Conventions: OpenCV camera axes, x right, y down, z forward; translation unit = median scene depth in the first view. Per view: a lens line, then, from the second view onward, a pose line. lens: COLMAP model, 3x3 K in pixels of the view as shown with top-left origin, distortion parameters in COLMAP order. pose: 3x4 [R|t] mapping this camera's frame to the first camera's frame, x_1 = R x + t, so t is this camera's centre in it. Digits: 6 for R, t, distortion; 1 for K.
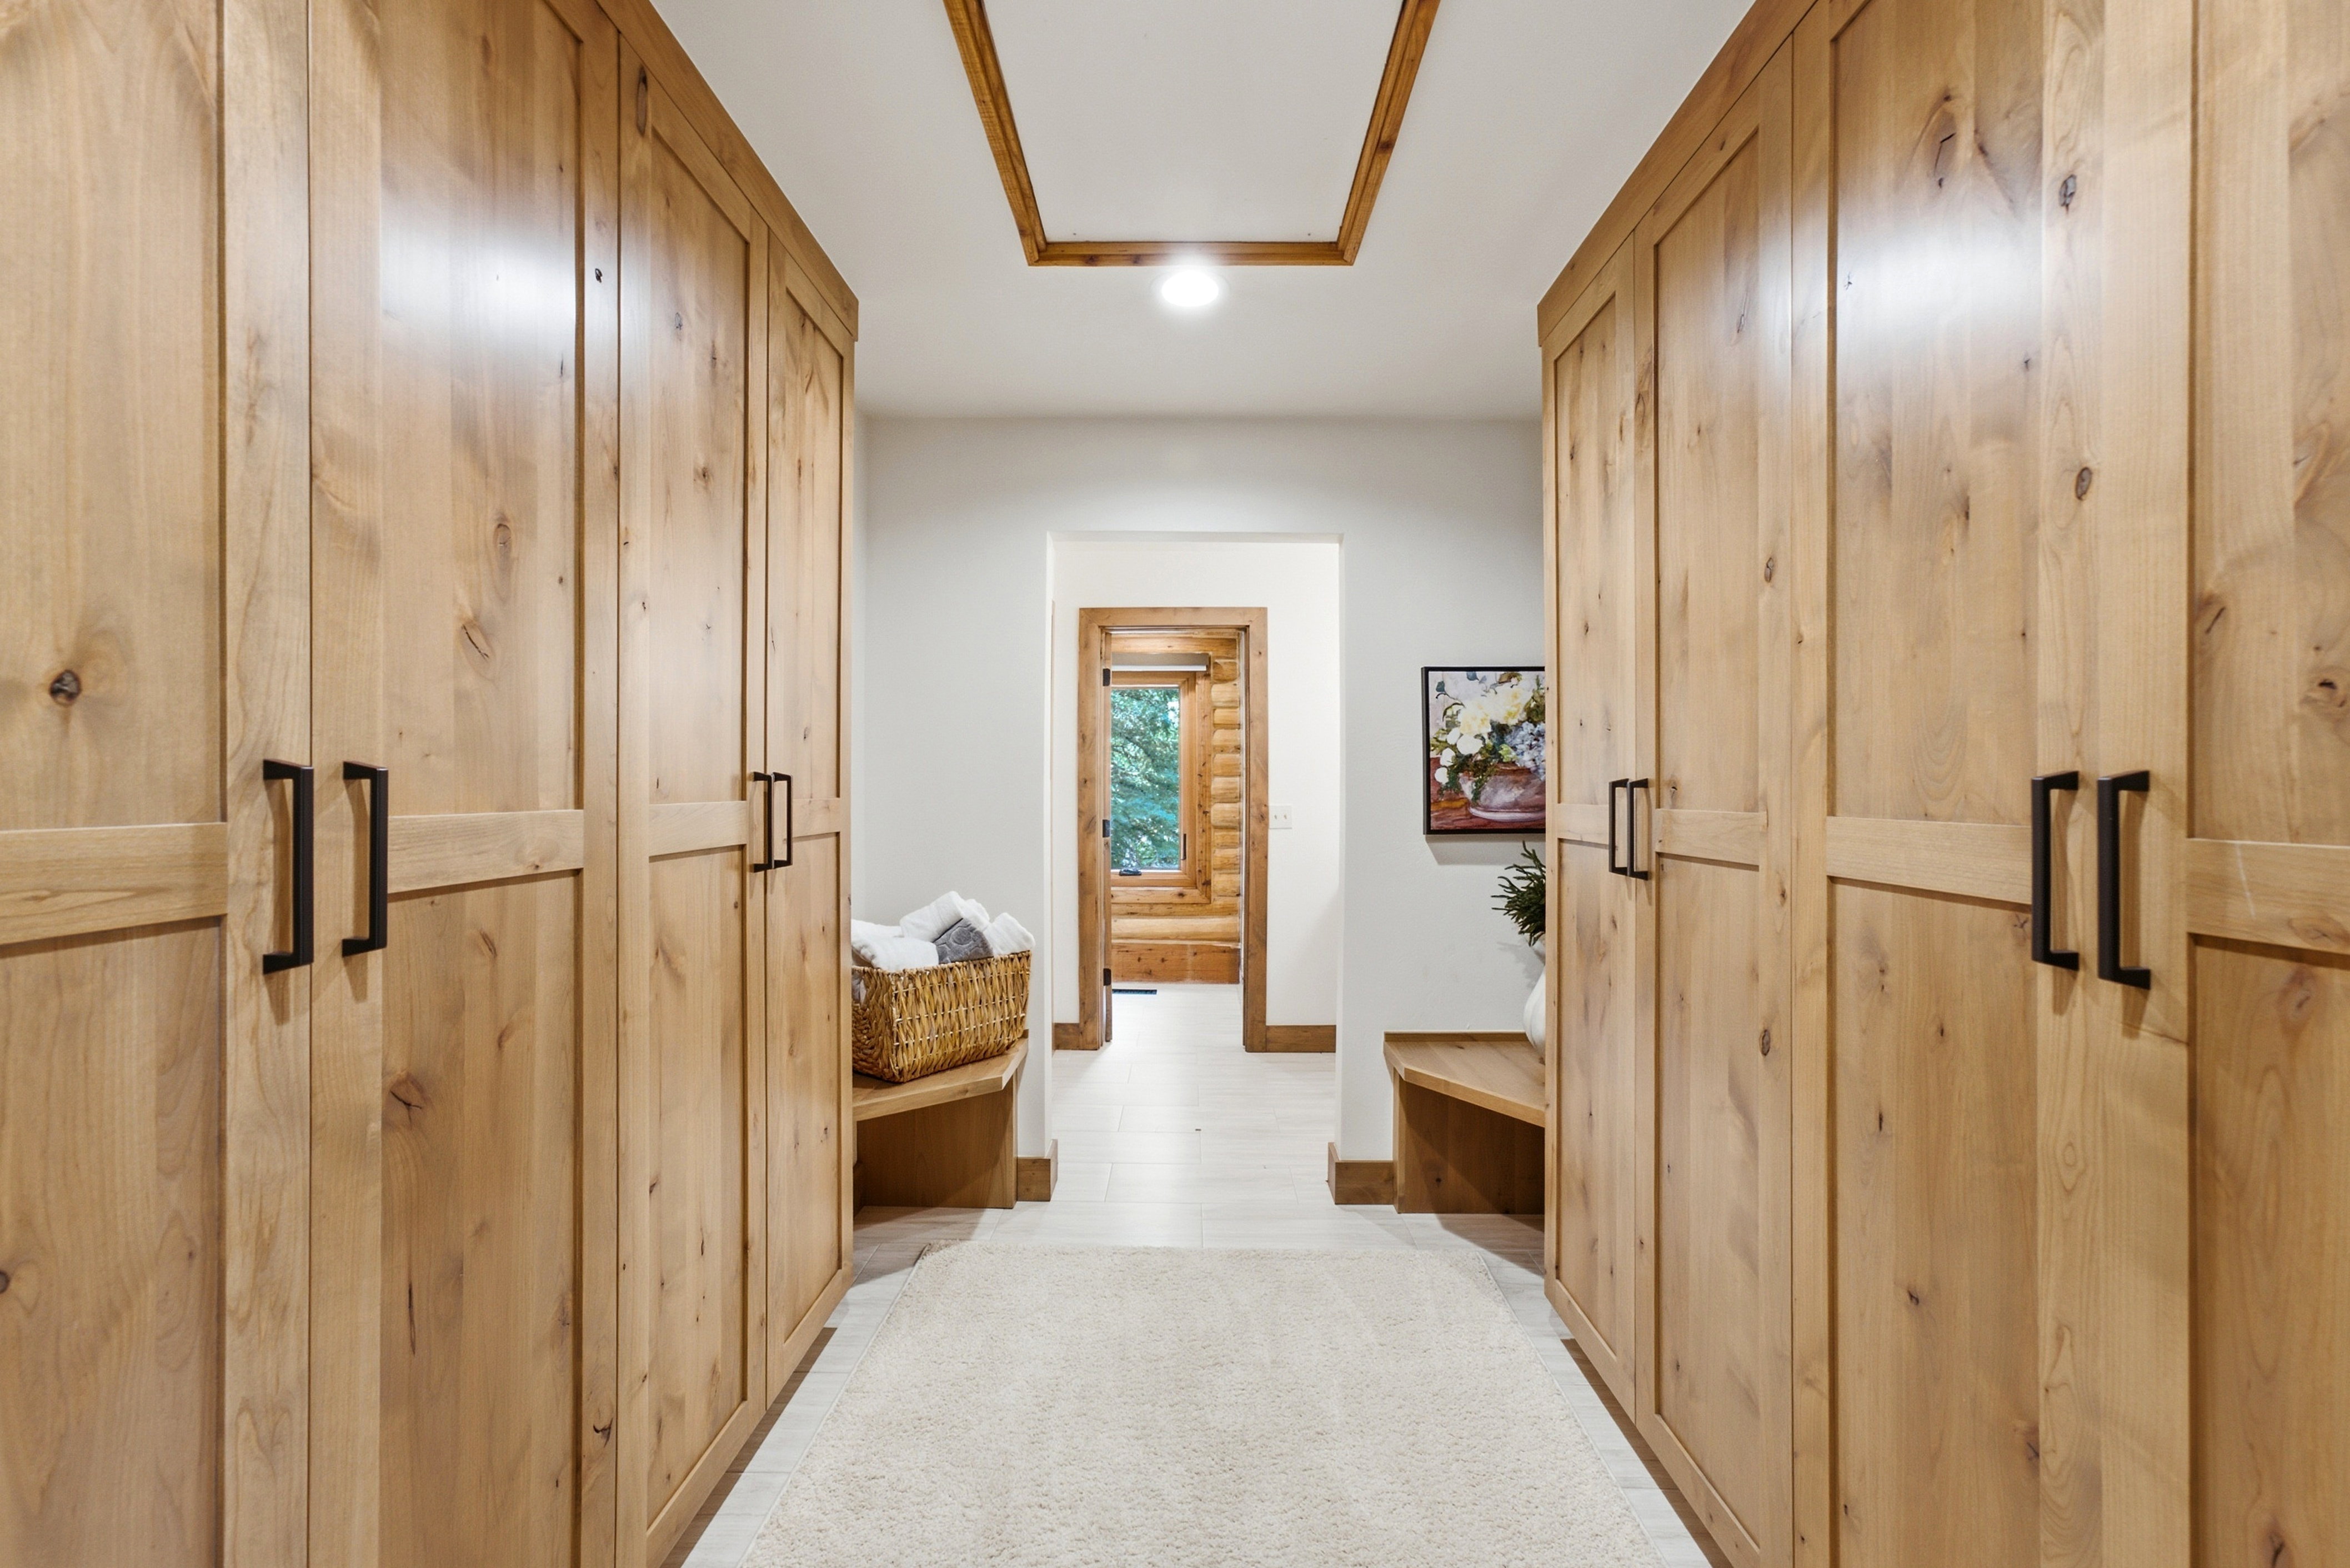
lens RADIAL K [[965.2, 0, 1175.3], [0, 965.2, 788.5], [0, 0, 1]] dist [0.007138, 0.000227]
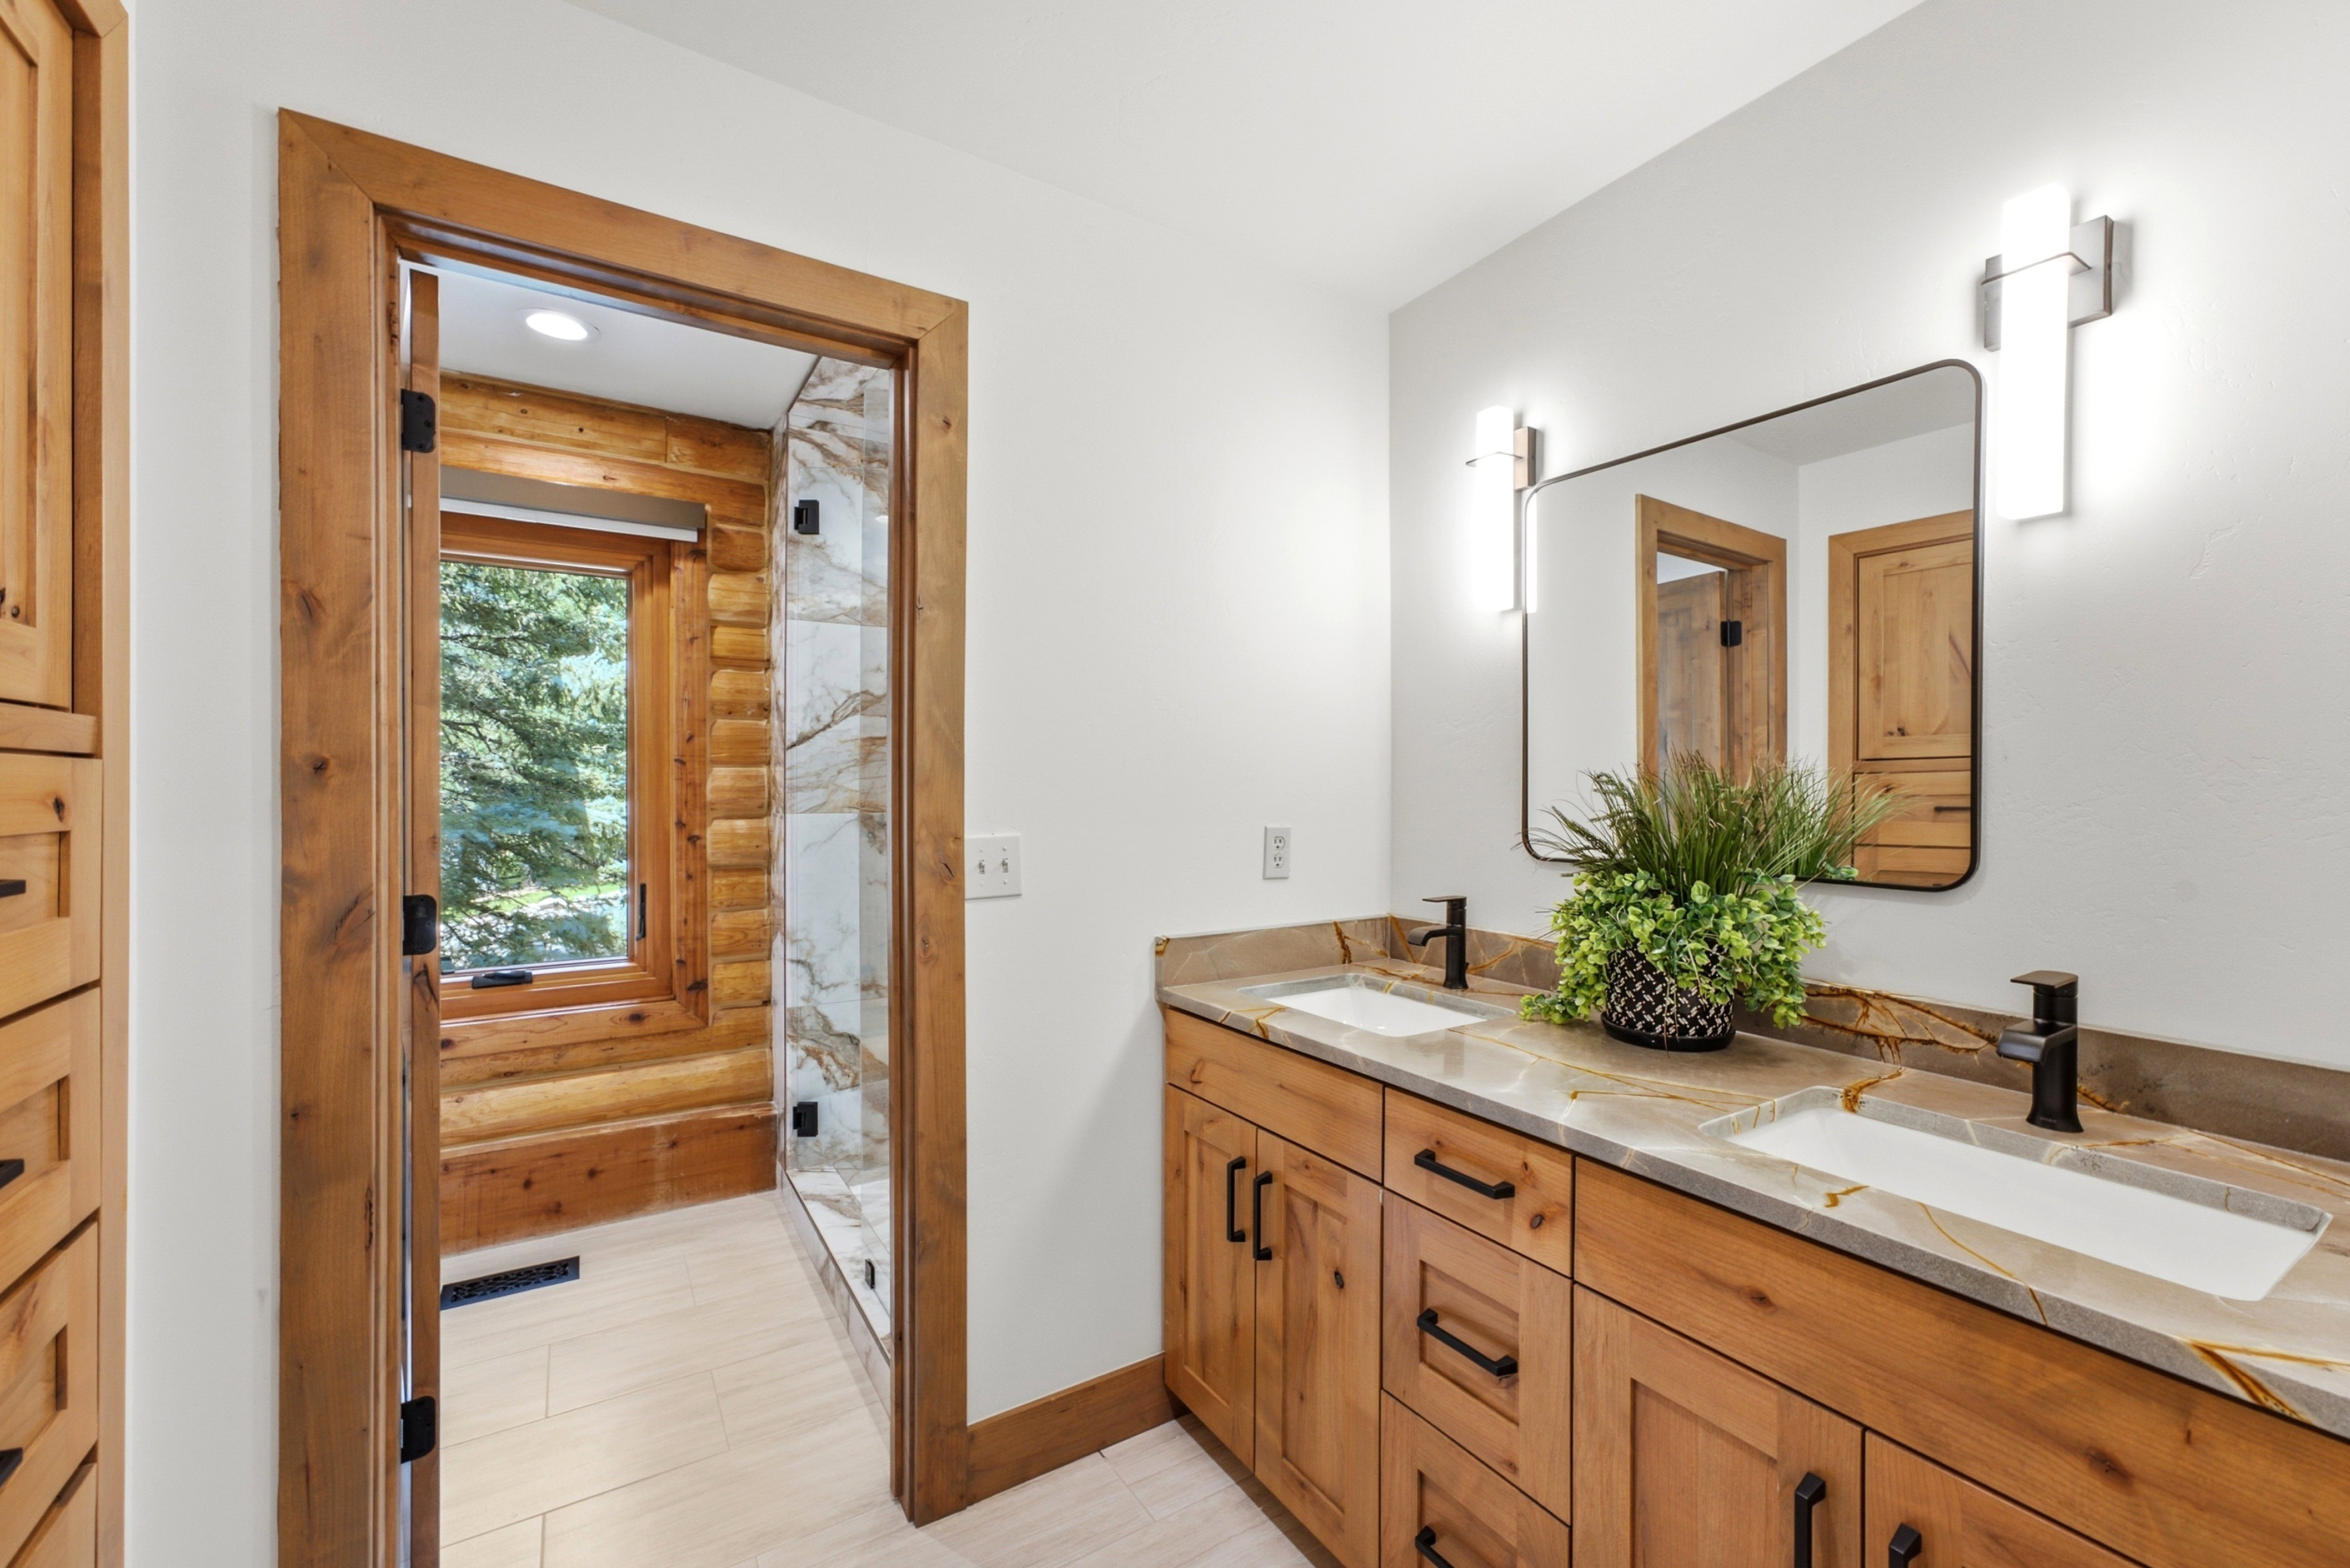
lens RADIAL K [[965.2, 0, 1184.9], [0, 965.2, 794.0], [0, 0, 1]] dist [0.007138, 0.000227]
pose [[0.837337, -0.003797, 0.546674, -0.027350], [-0.000267, 0.999973, 0.007354, -0.001358], [-0.546687, -0.006303, 0.837314, 0.463780]]
